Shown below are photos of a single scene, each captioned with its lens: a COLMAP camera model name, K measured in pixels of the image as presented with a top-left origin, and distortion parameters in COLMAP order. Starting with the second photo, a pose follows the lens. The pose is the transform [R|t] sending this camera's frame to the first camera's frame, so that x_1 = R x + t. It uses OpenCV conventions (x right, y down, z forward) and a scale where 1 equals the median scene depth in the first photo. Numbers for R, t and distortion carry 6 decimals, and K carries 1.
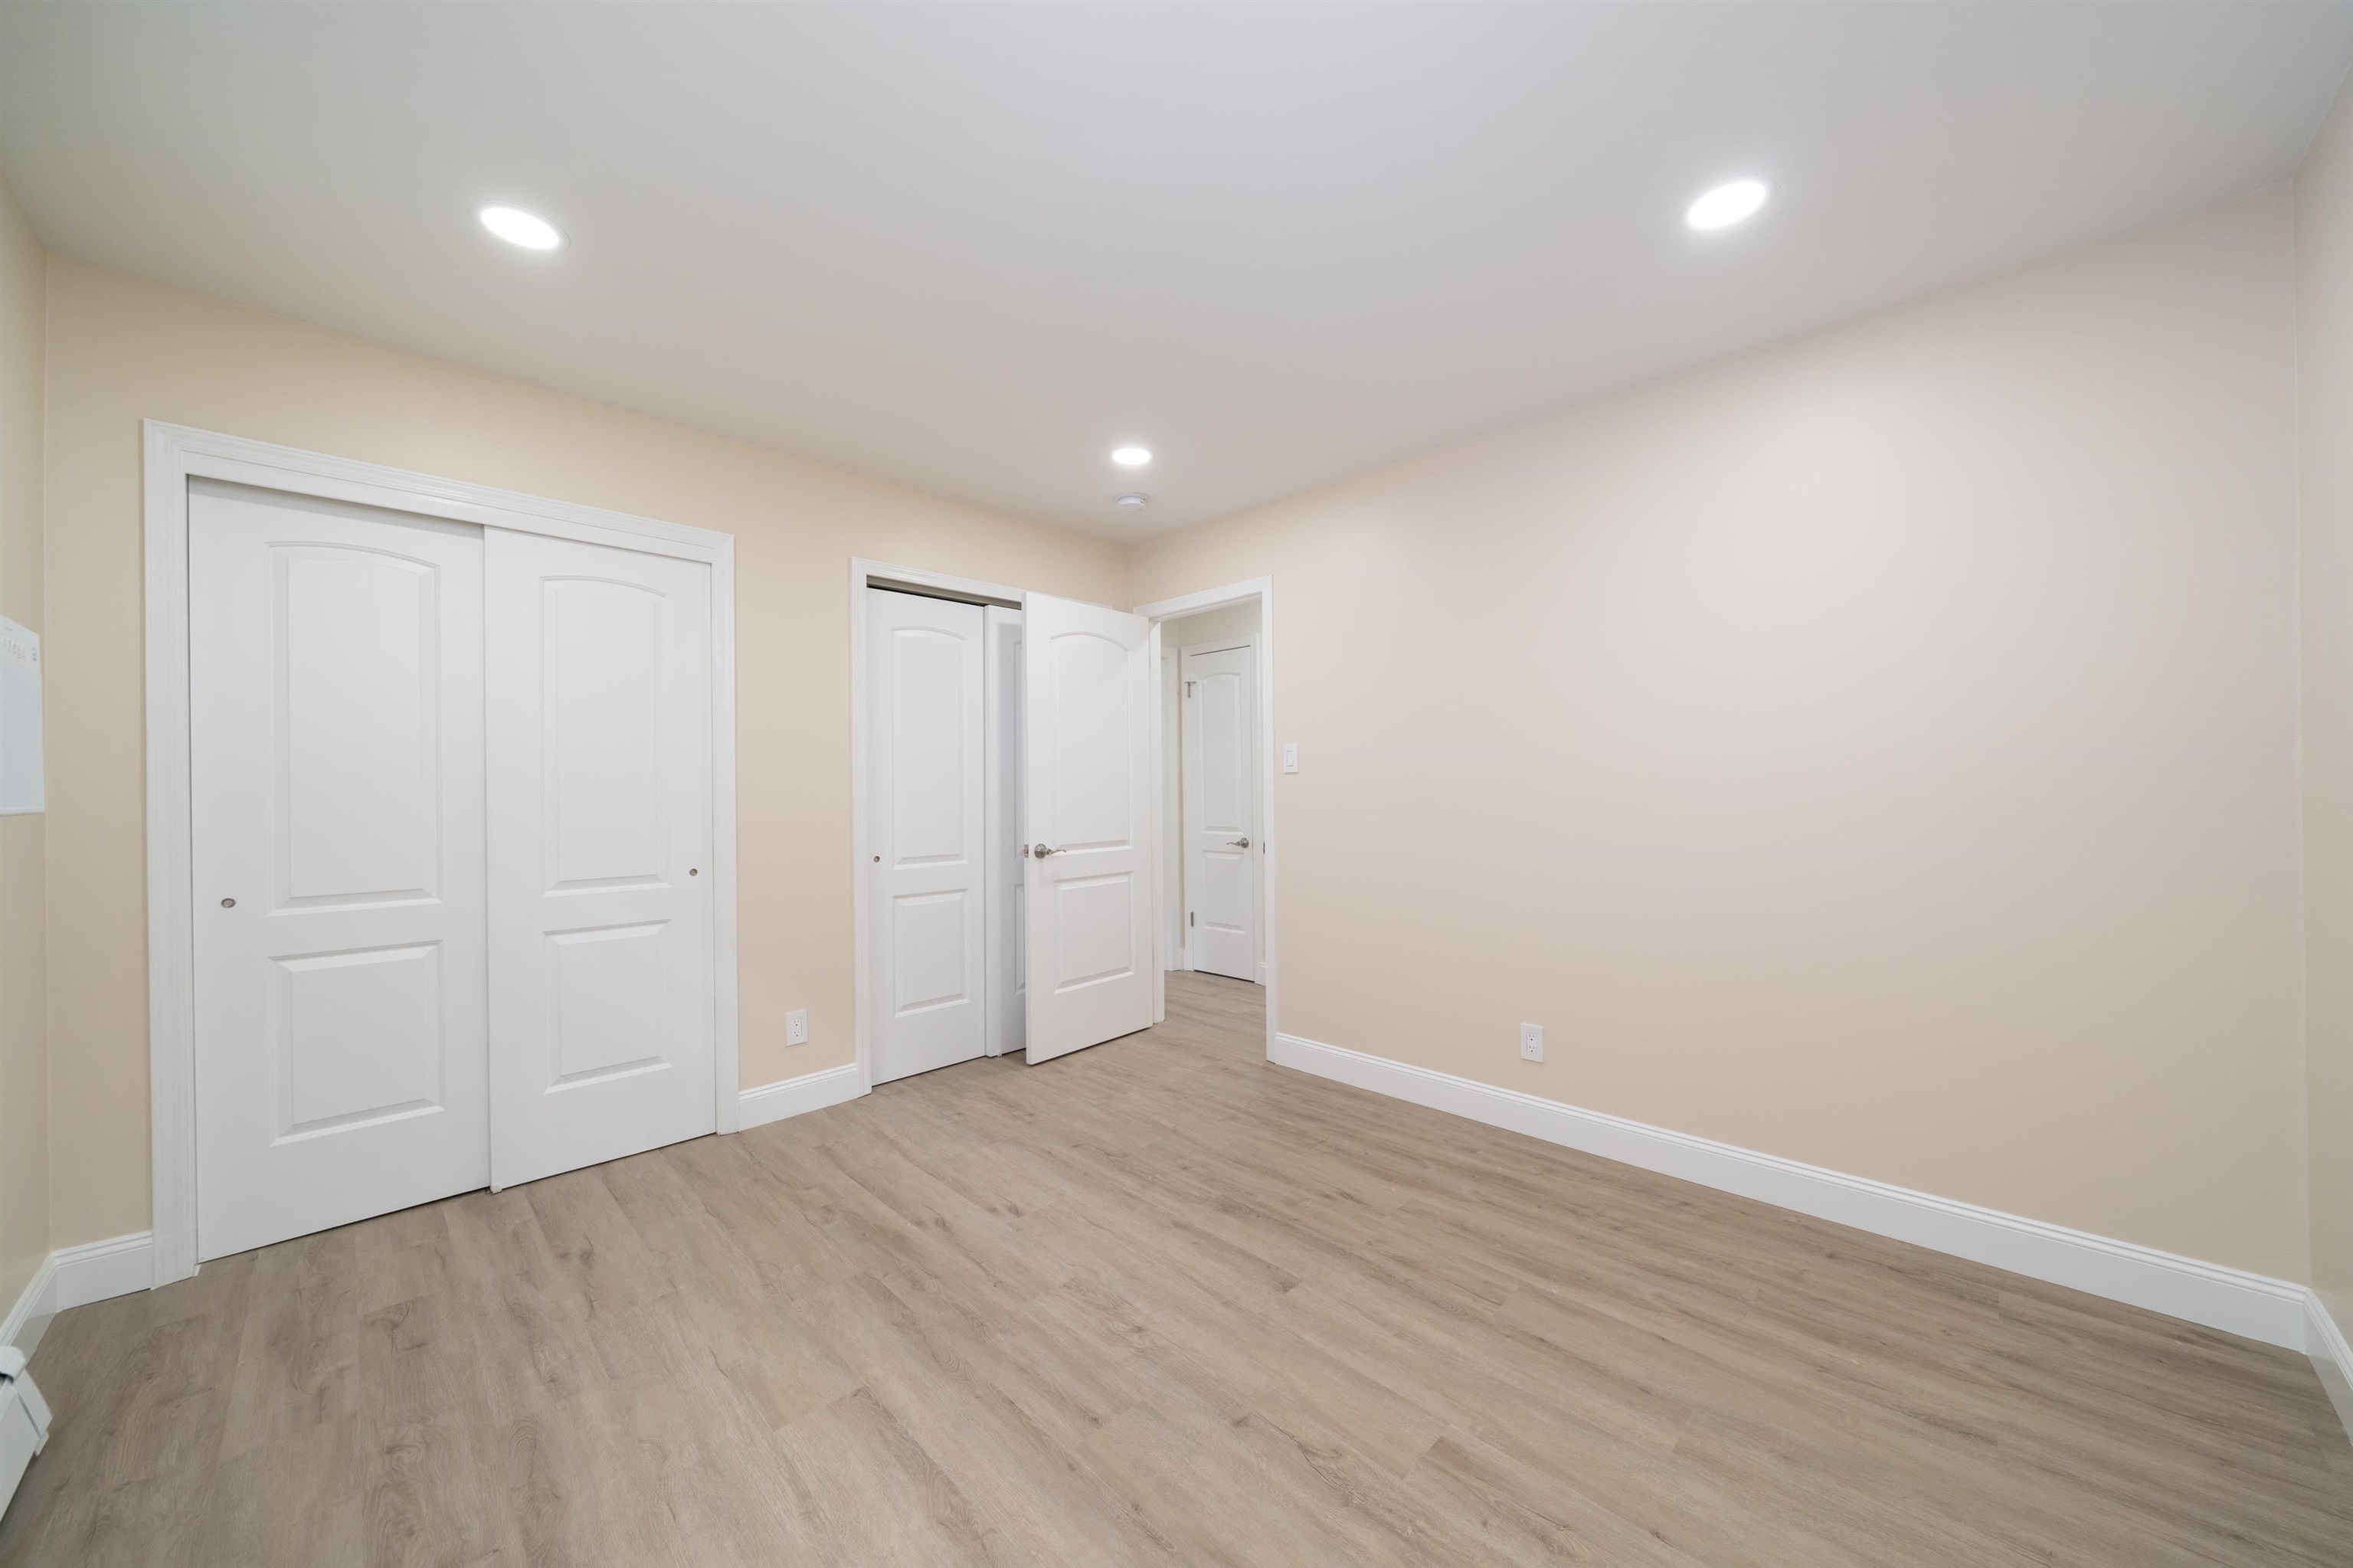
lens RADIAL K [[837.0, 0, 1182.6], [0, 837.0, 791.1], [0, 0, 1]] dist [-0.003540, -0.000143]
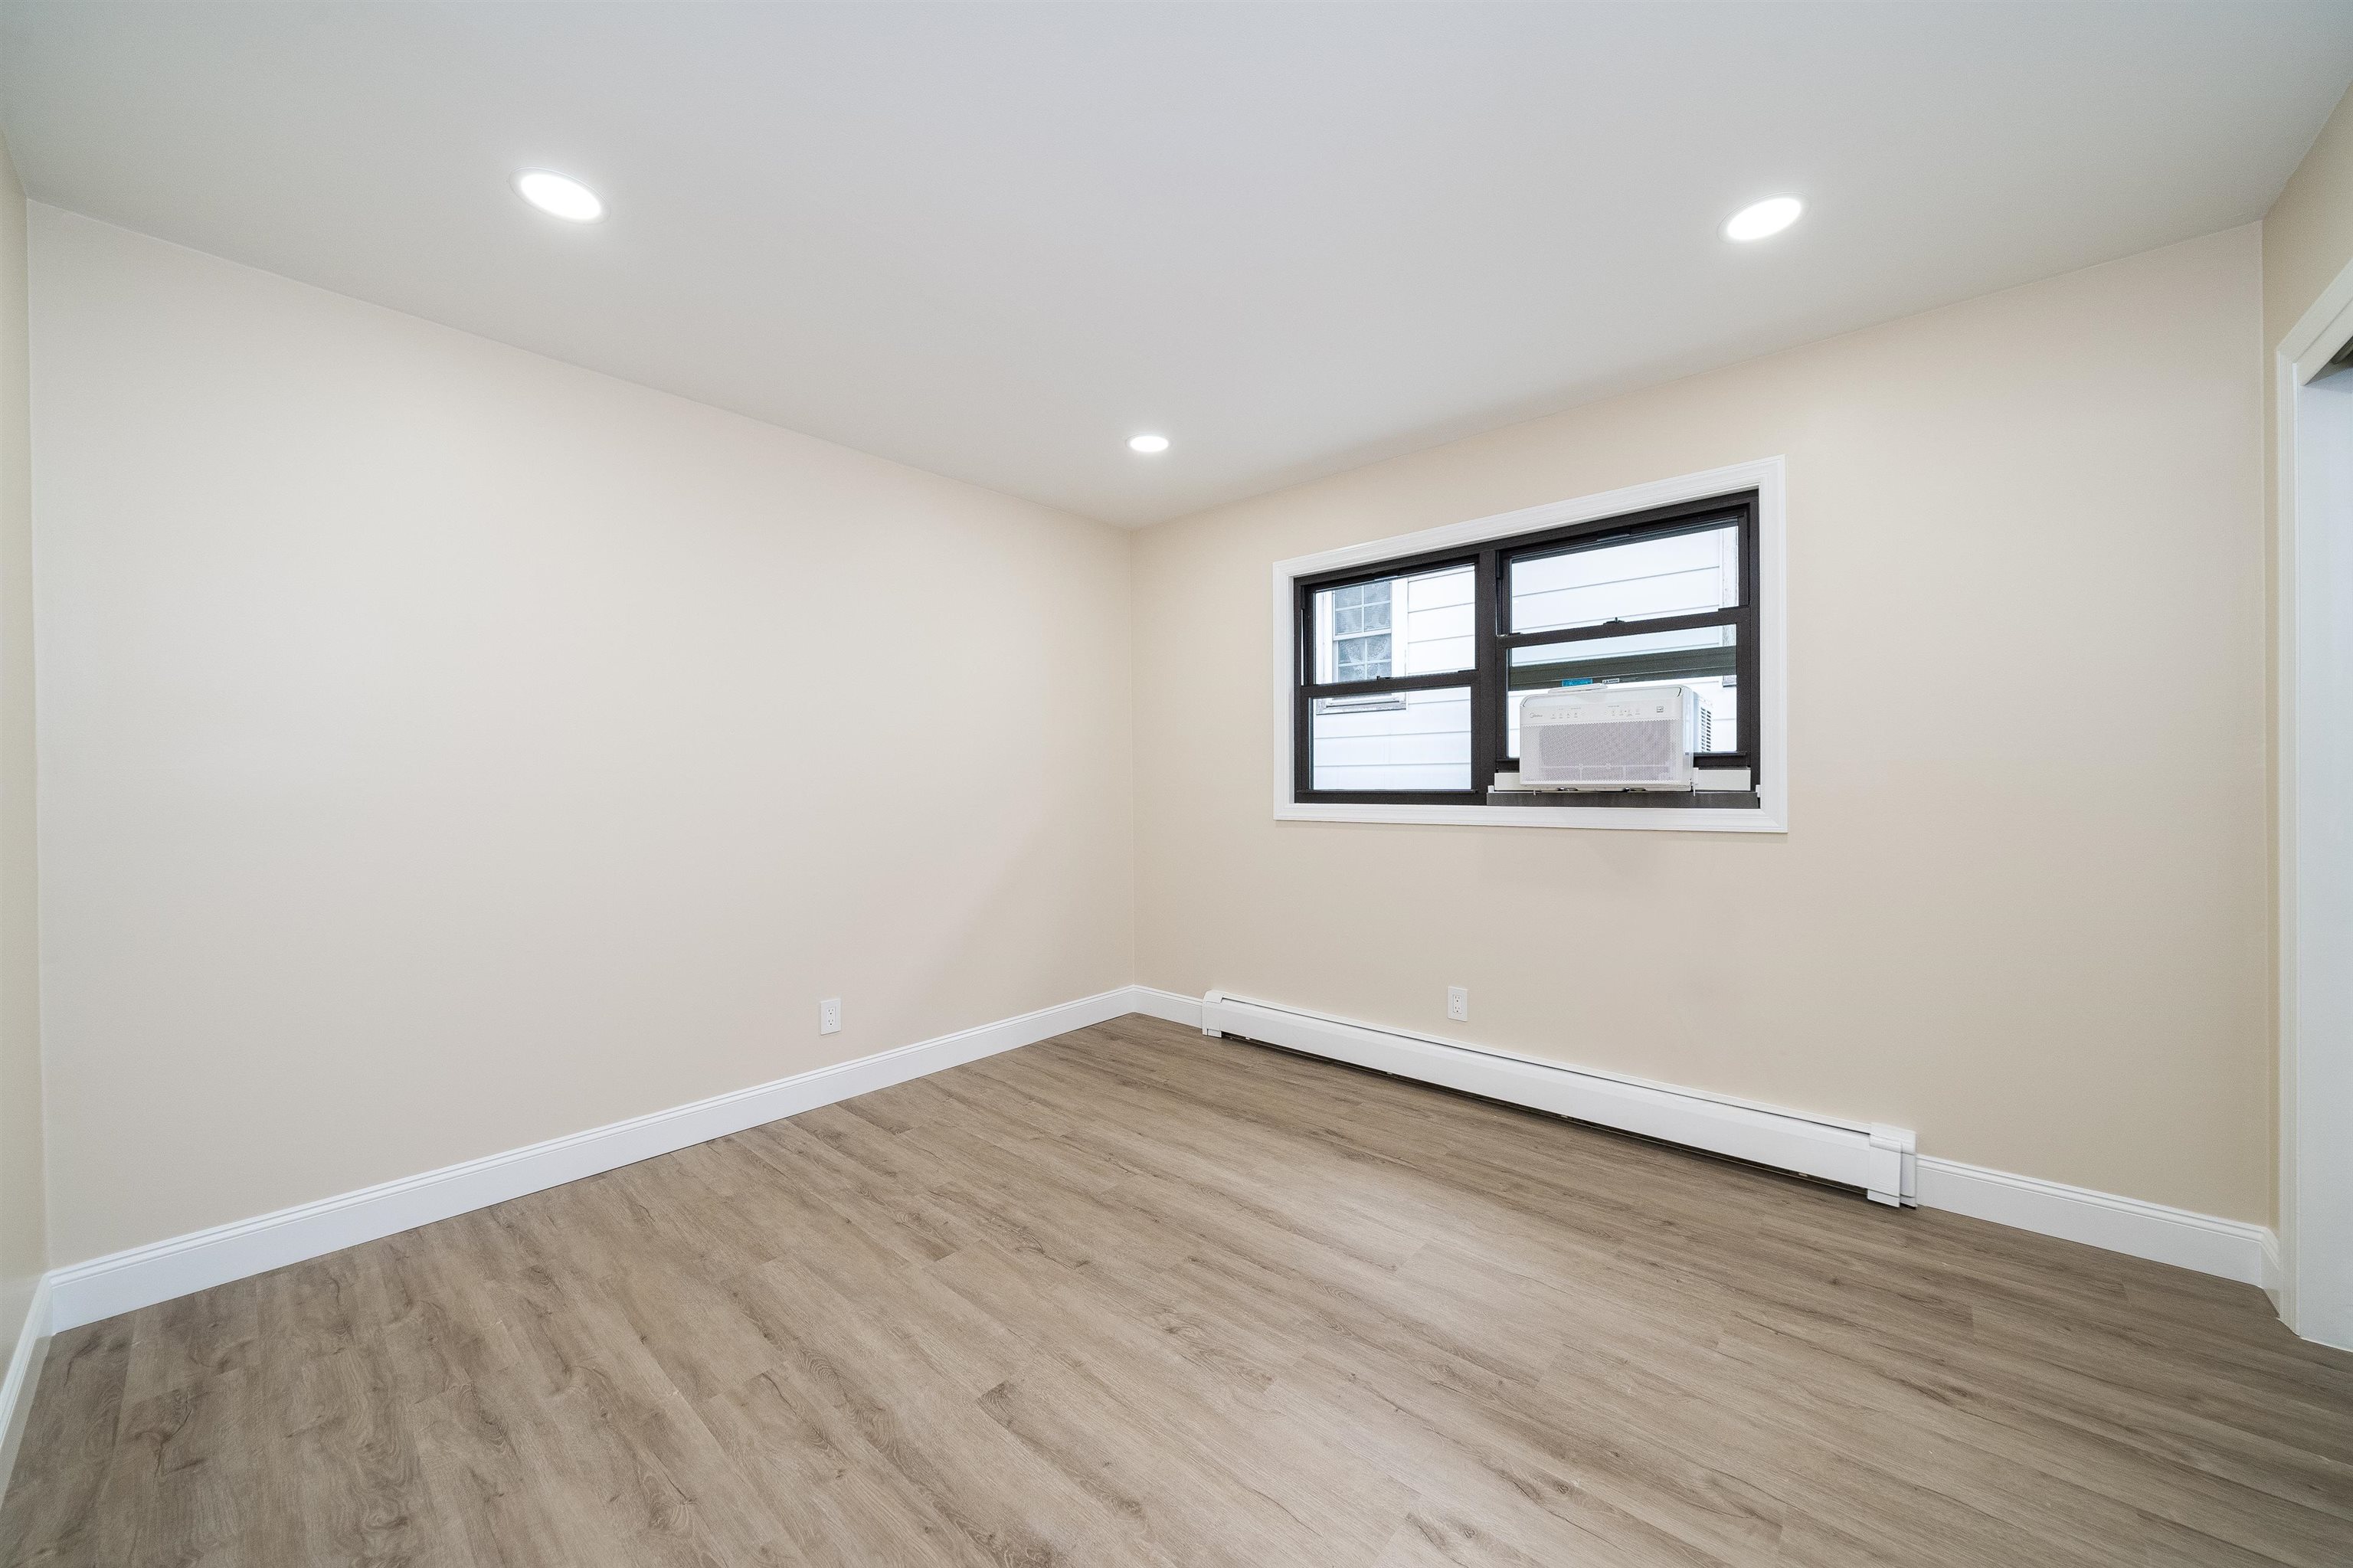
lens RADIAL K [[837.0, 0, 1208.6], [0, 837.0, 777.4], [0, 0, 1]] dist [-0.003540, -0.000143]
pose [[-0.995588, 0.015105, -0.092608, -0.014314], [0.015478, 0.999875, -0.003310, -0.000916], [0.092547, -0.004729, -0.995697, 1.969251]]
